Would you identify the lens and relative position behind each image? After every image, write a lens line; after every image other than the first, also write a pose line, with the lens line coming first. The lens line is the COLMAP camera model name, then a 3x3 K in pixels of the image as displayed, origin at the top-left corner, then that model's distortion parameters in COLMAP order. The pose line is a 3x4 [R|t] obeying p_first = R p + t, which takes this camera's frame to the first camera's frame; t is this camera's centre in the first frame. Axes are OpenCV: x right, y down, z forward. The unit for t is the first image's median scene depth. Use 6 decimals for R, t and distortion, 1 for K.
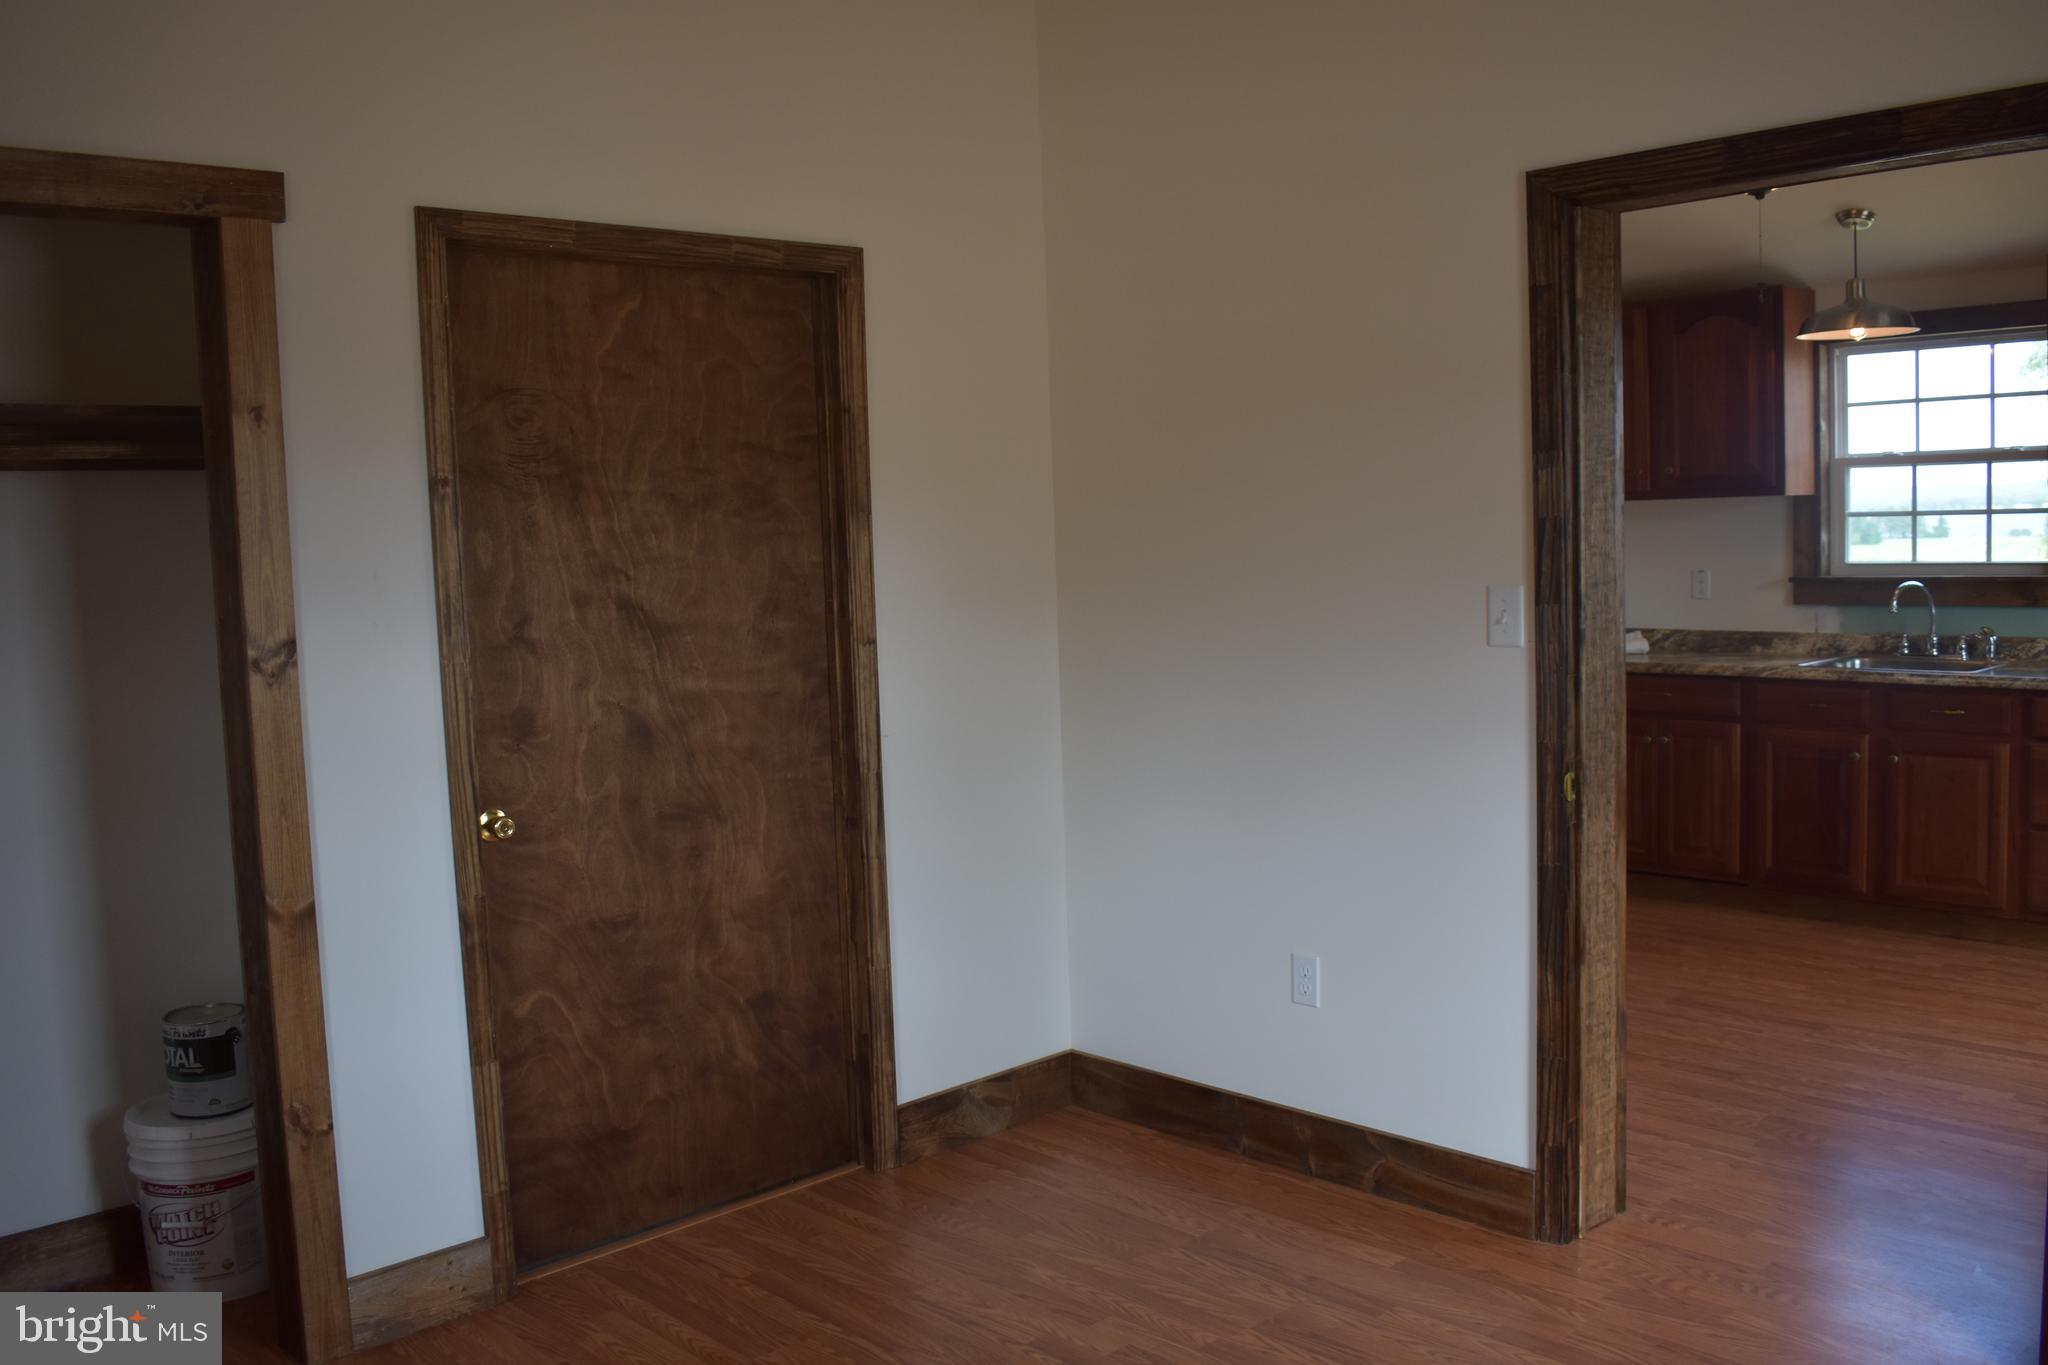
lens RADIAL K [[1760.2, 0, 1024.0], [0, 1760.2, 682.5], [0, 0, 1]] dist [-0.079059, 0.004928]
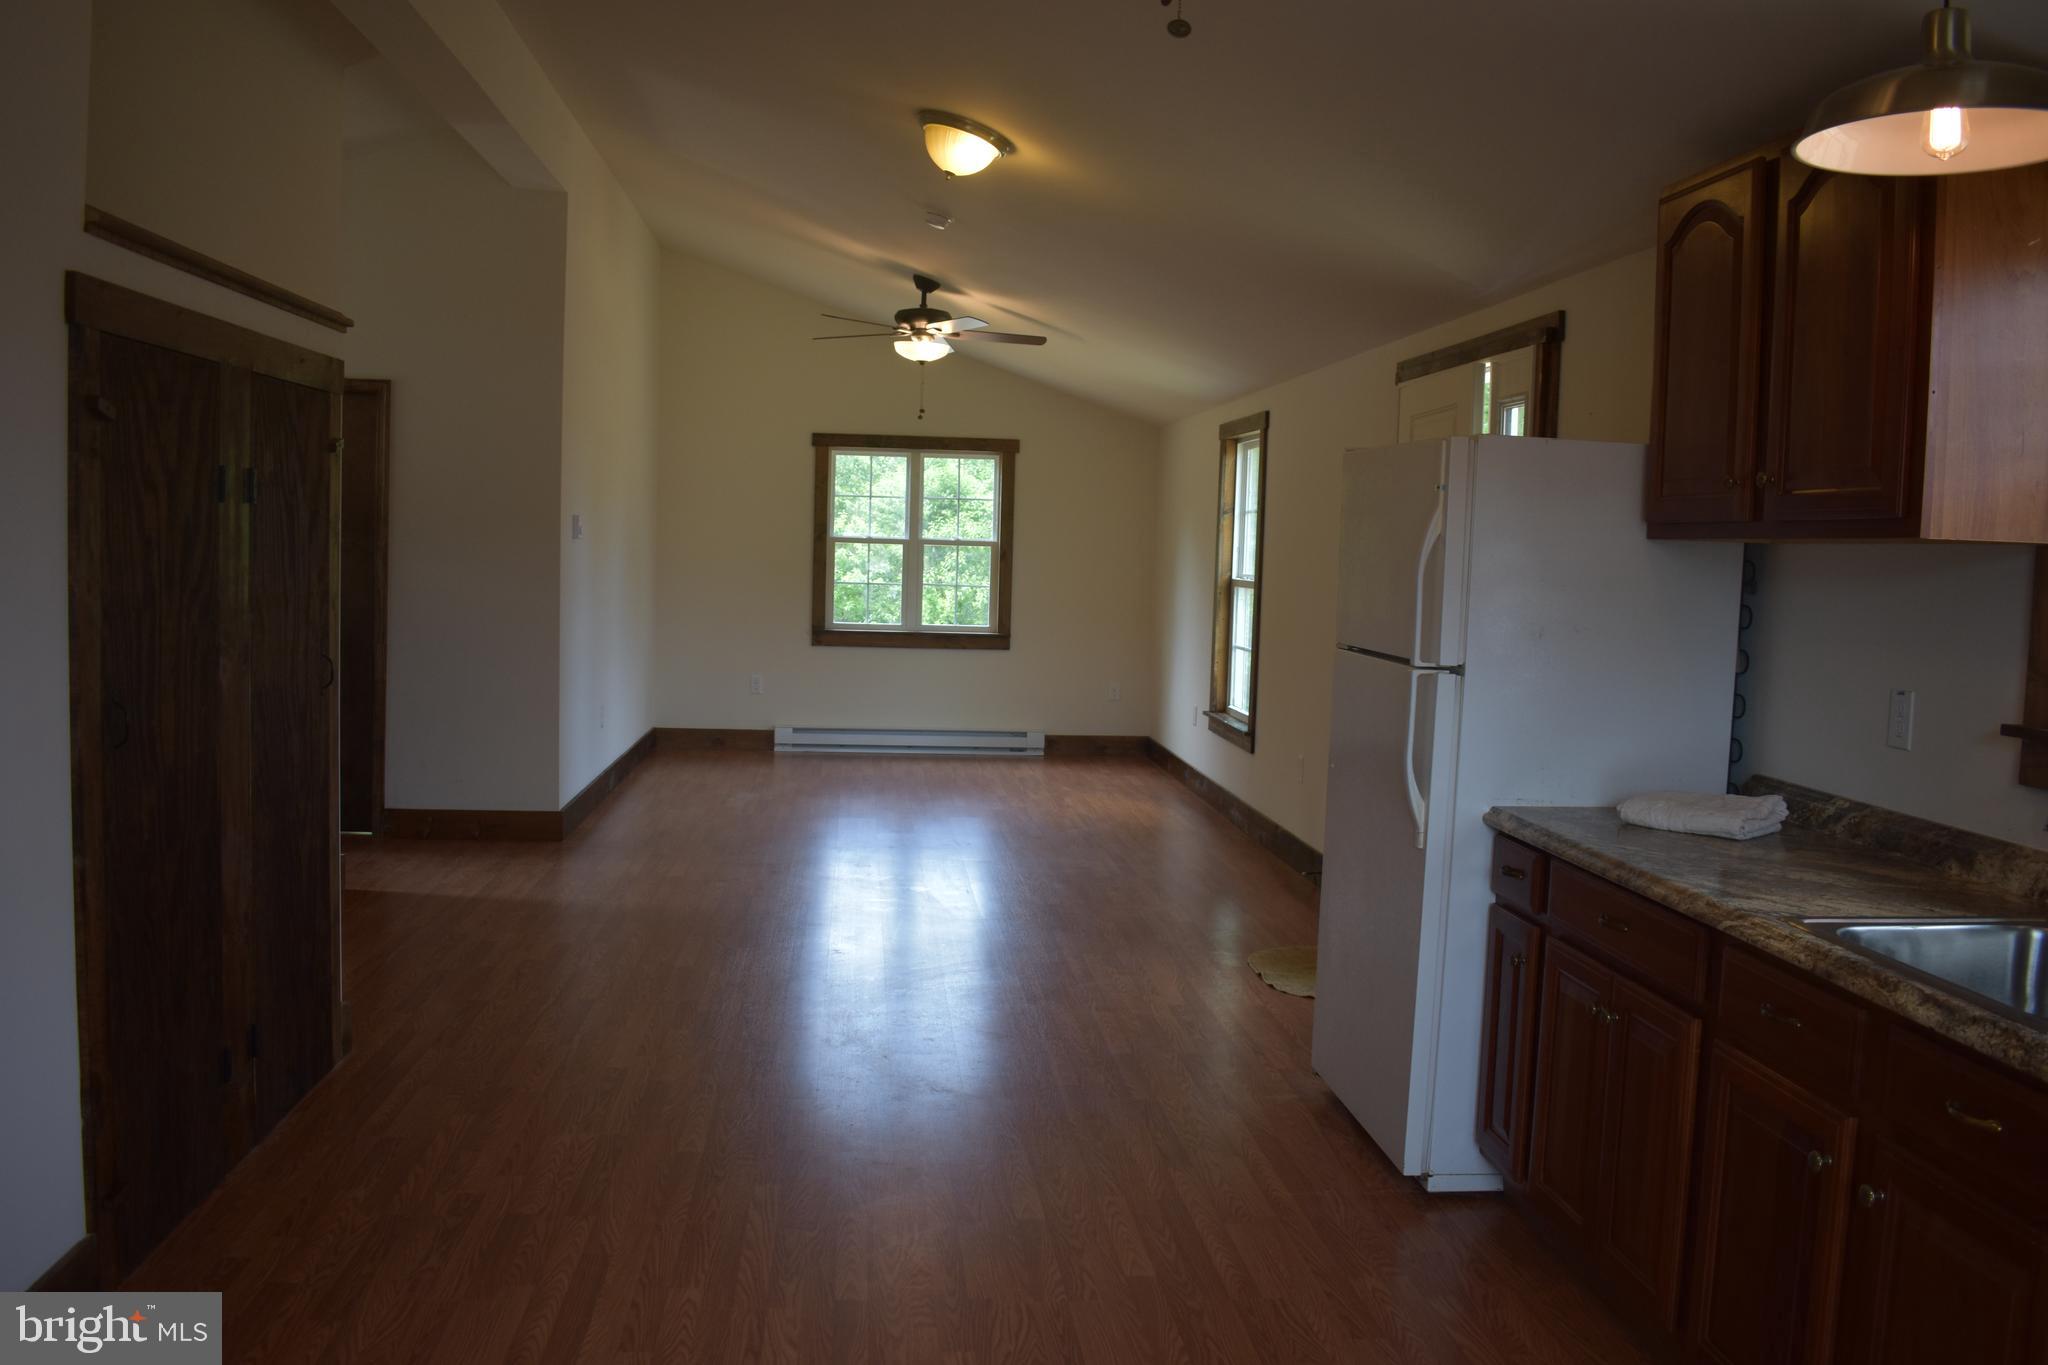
lens RADIAL K [[1709.4, 0, 1024.0], [0, 1709.4, 682.5], [0, 0, 1]] dist [-0.068935, 0.004306]
pose [[0.790696, 0.104133, -0.603288, 0.521895], [-0.107495, 0.993733, 0.030639, -0.059212], [0.602698, 0.040625, 0.796935, 0.518025]]
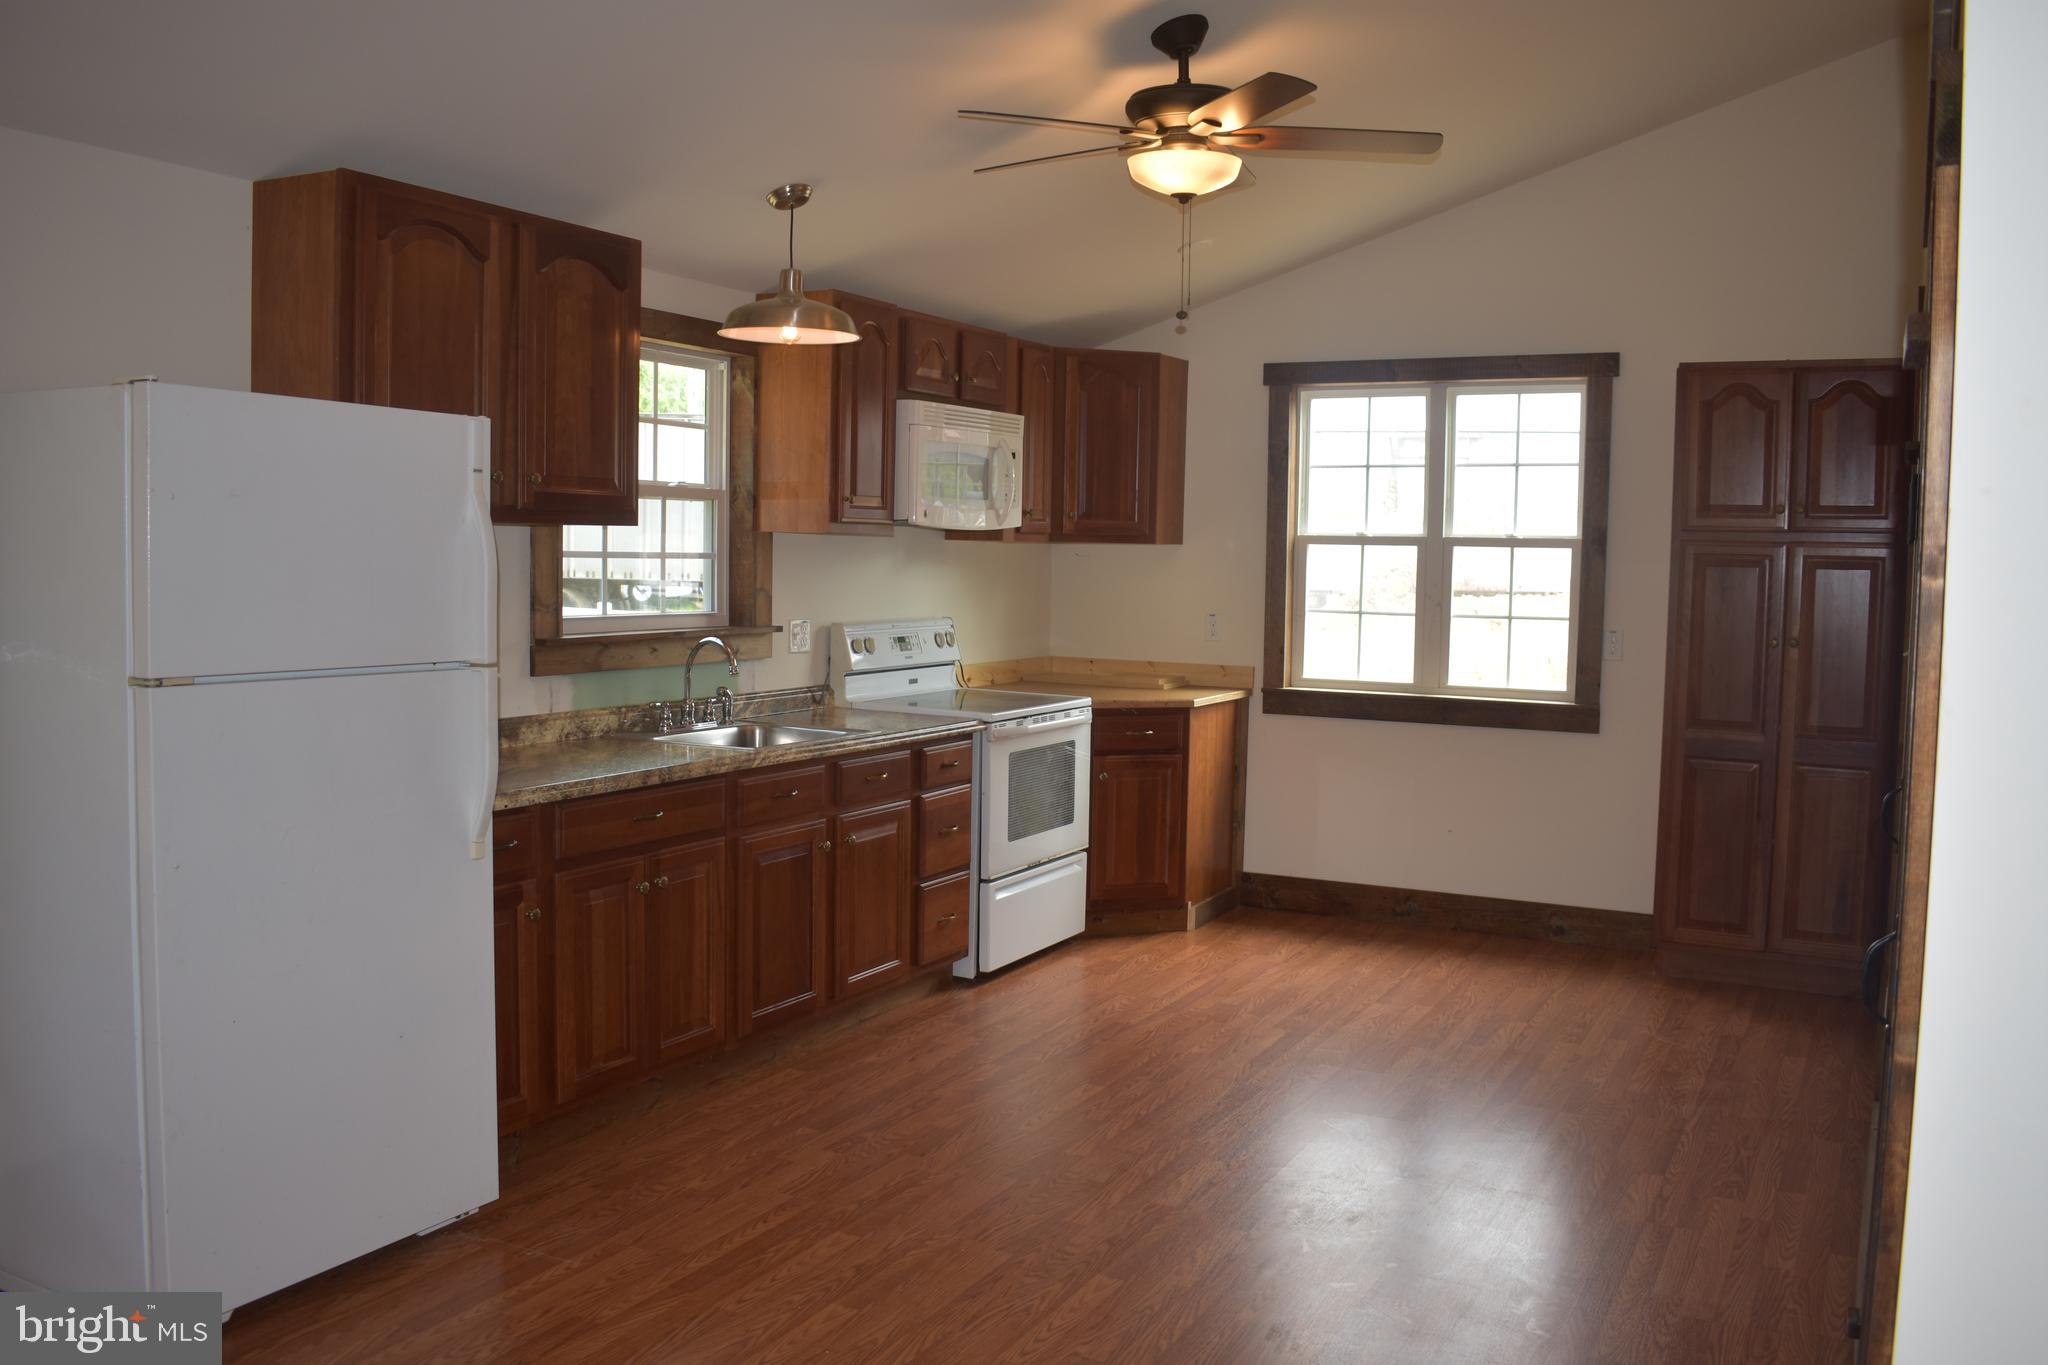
lens RADIAL K [[1709.4, 0, 1024.0], [0, 1709.4, 682.5], [0, 0, 1]] dist [-0.068935, 0.004306]
pose [[-0.331401, -0.042759, 0.942520, -0.300652], [0.073787, 0.994738, 0.071072, -0.081098], [-0.940600, 0.093099, -0.326503, 1.087939]]
